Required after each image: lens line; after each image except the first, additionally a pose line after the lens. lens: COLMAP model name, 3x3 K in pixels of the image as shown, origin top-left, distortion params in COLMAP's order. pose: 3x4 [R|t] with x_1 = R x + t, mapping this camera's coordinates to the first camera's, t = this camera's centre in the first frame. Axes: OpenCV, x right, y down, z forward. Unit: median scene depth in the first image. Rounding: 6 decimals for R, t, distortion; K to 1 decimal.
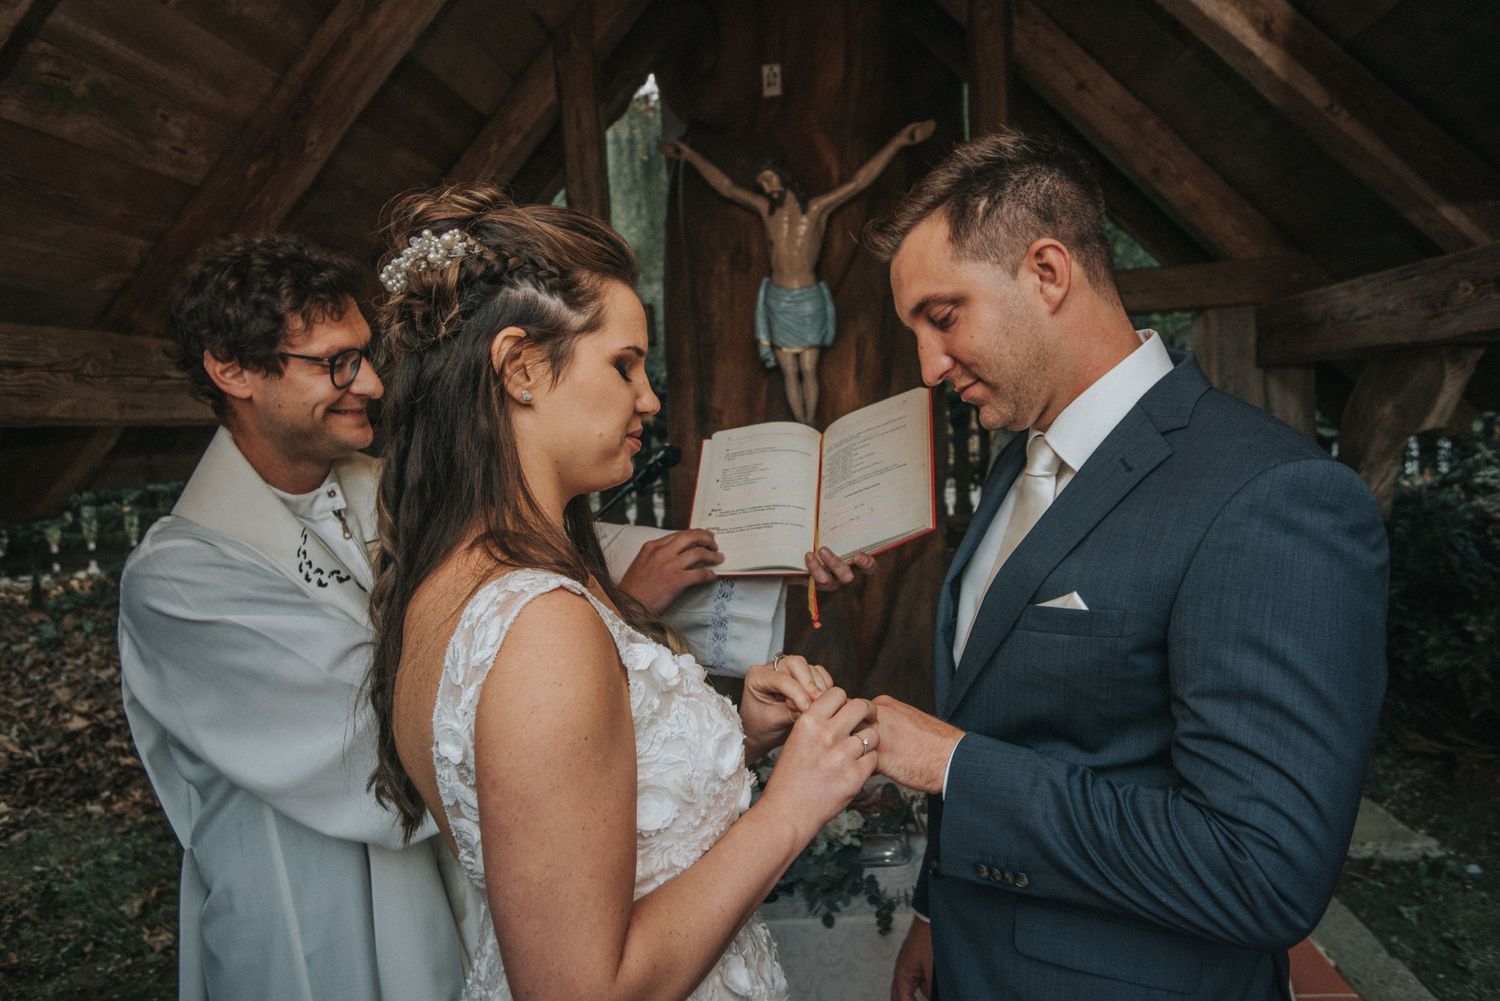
lens RADIAL K [[1022.9, 0, 750.0], [0, 1022.9, 500.5], [0, 0, 1]] dist [-0.039770, 0.065751]
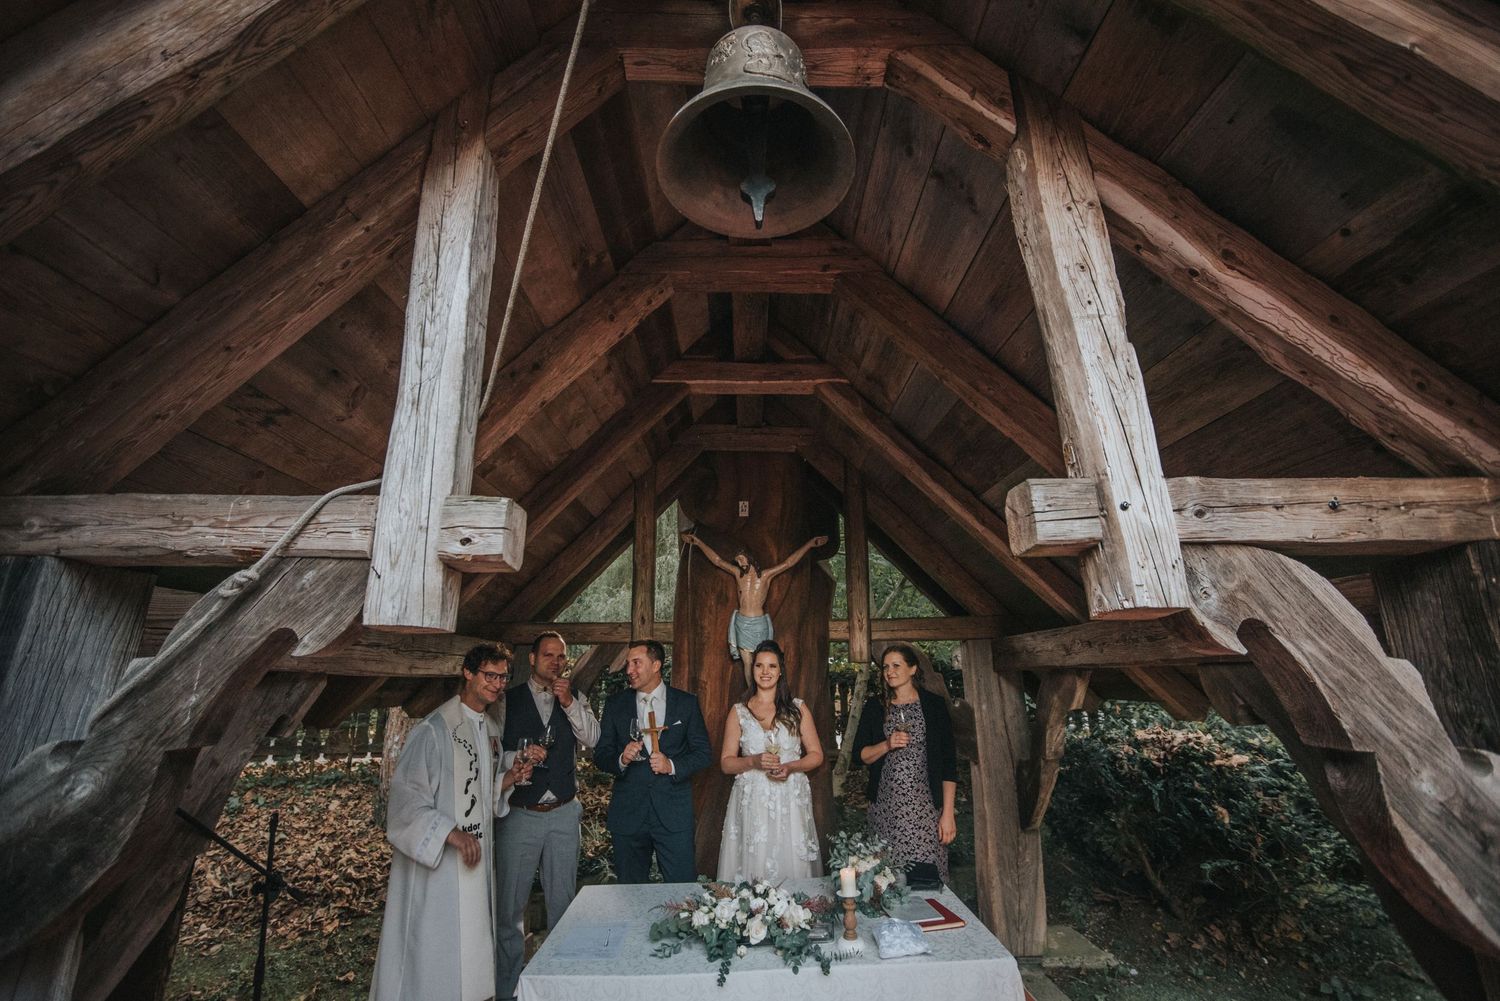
lens RADIAL K [[650.5, 0, 750.0], [0, 650.5, 500.5], [0, 0, 1]] dist [-0.063288, 0.022503]
pose [[0.993999, 0.069822, 0.084211, -0.073358], [-0.036659, 0.937909, -0.344939, 0.000714], [-0.103066, 0.339782, 0.934840, -0.170362]]
